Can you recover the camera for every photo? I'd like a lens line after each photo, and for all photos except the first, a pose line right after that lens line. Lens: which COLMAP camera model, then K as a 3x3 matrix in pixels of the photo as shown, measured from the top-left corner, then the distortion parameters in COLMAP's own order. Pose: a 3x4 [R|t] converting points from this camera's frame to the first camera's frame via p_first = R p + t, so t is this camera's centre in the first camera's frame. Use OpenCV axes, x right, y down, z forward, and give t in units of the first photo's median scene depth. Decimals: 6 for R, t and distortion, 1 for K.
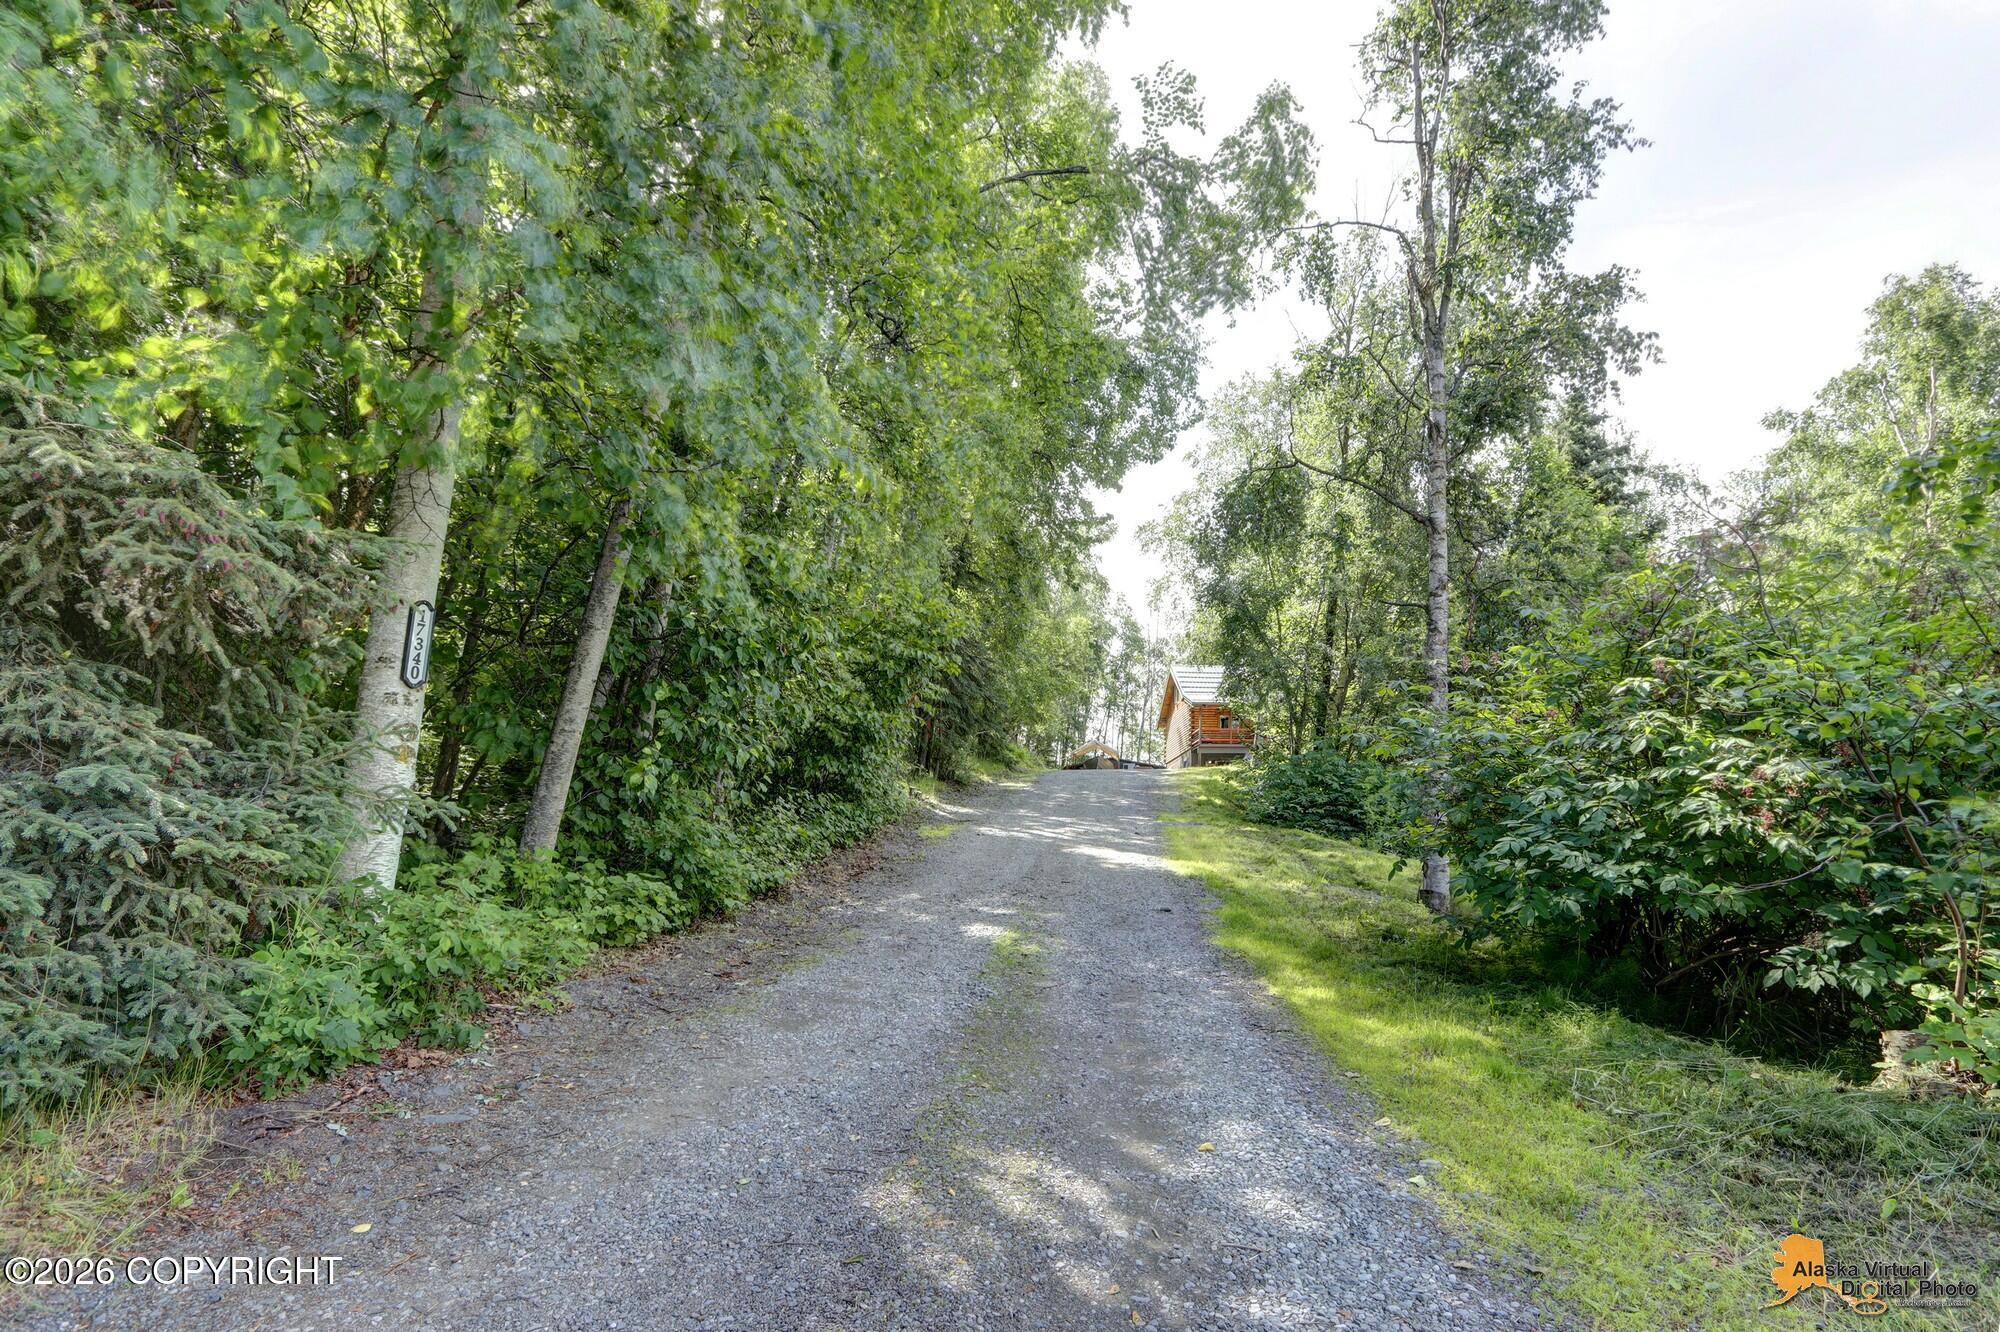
lens RADIAL K [[942.7, 0, 1004.2], [0, 942.7, 671.0], [0, 0, 1]] dist [-0.017125, 0.003057]
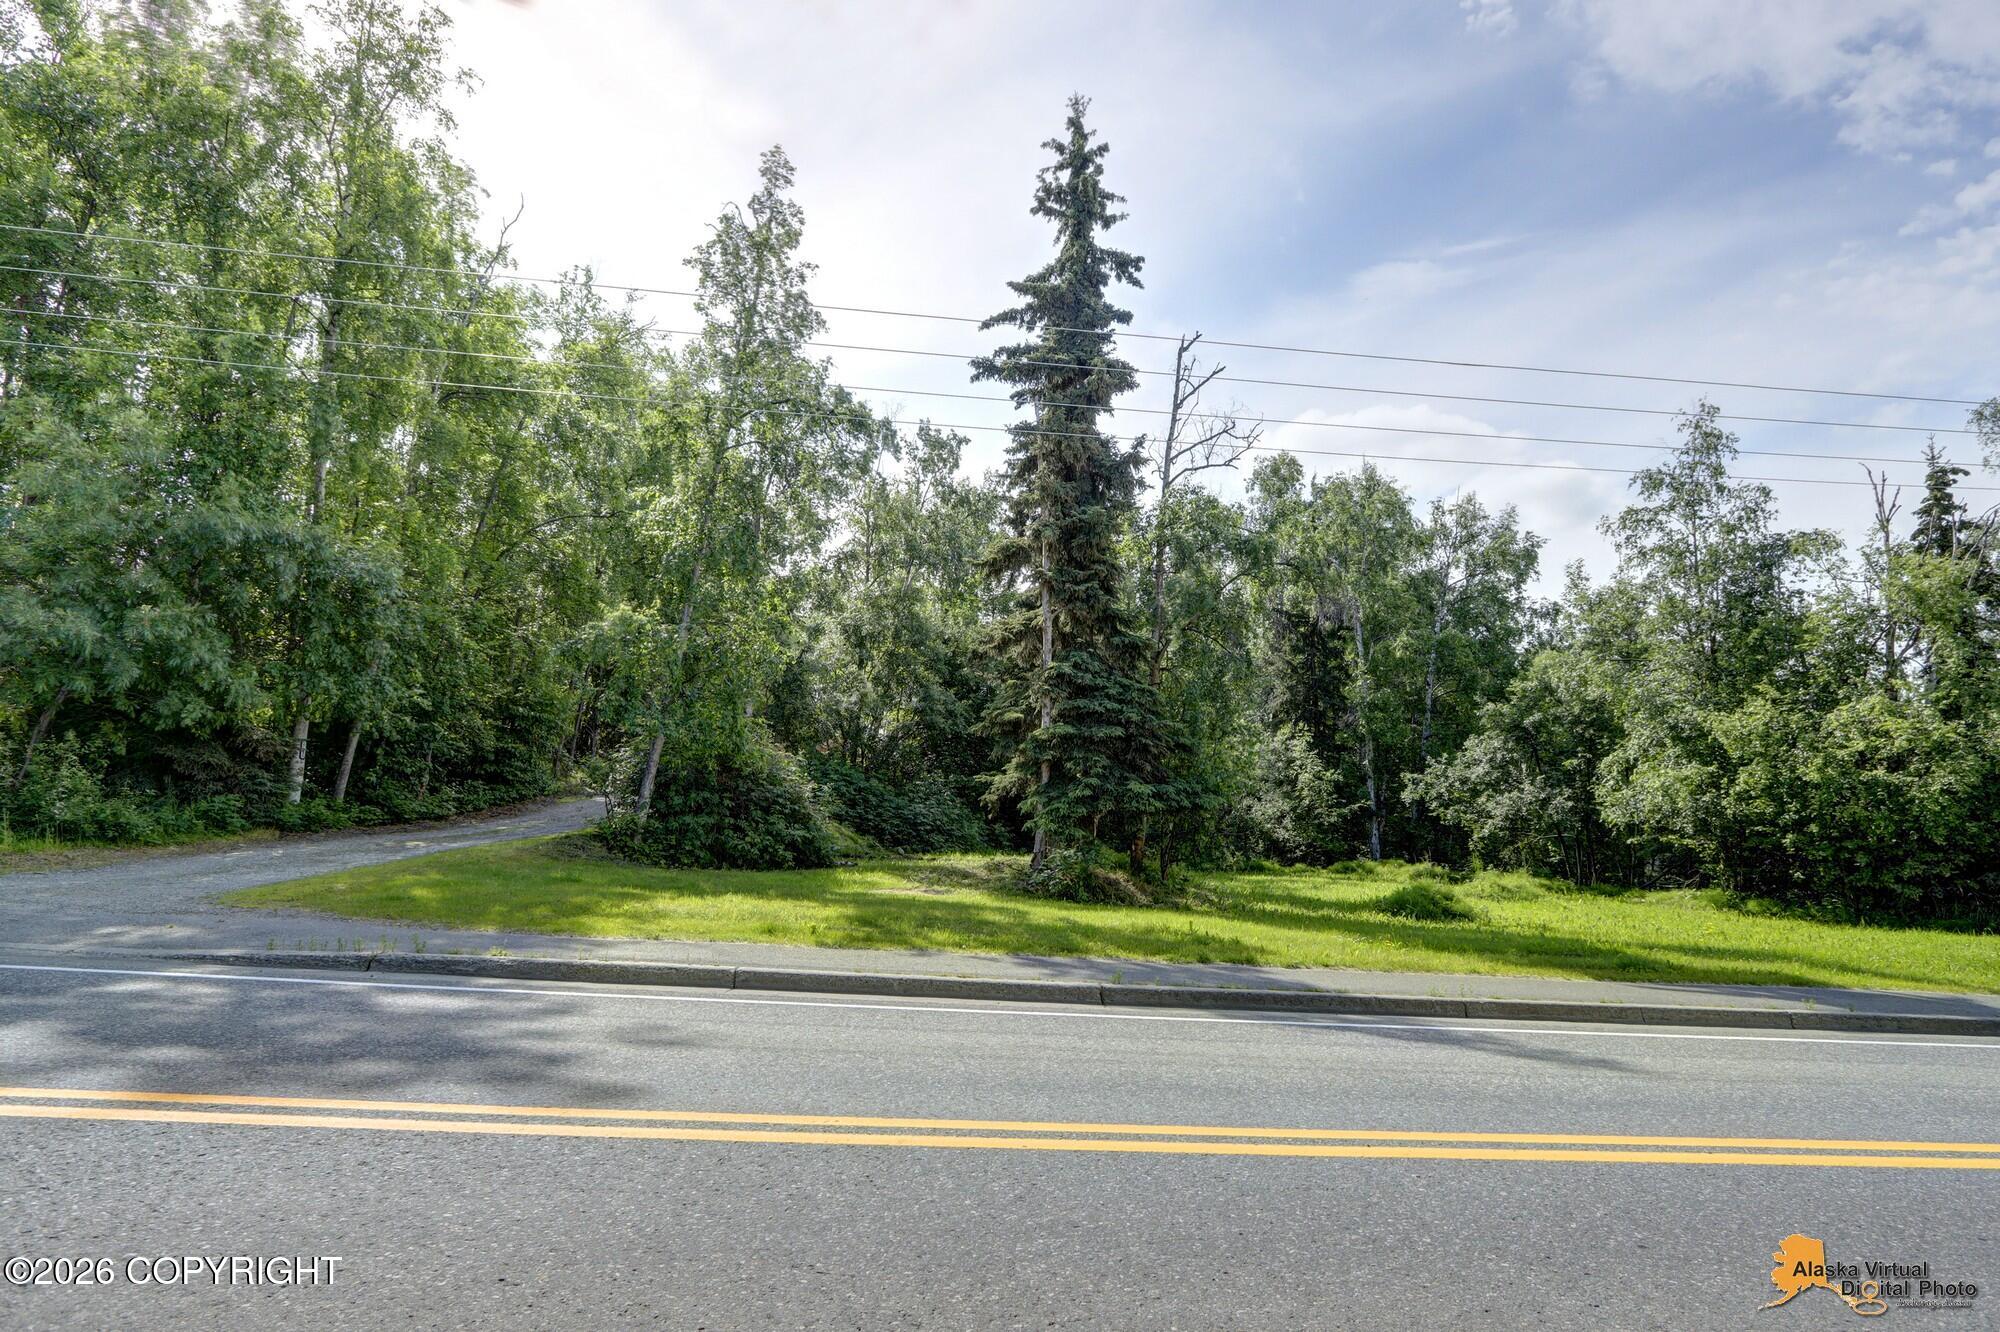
lens RADIAL K [[942.7, 0, 1005.4], [0, 942.7, 675.2], [0, 0, 1]] dist [-0.017125, 0.003057]
pose [[0.991264, -0.012198, 0.131328, 1.555594], [0.009274, 0.999696, 0.022853, -0.335377], [-0.131567, -0.021435, 0.991076, -2.839828]]
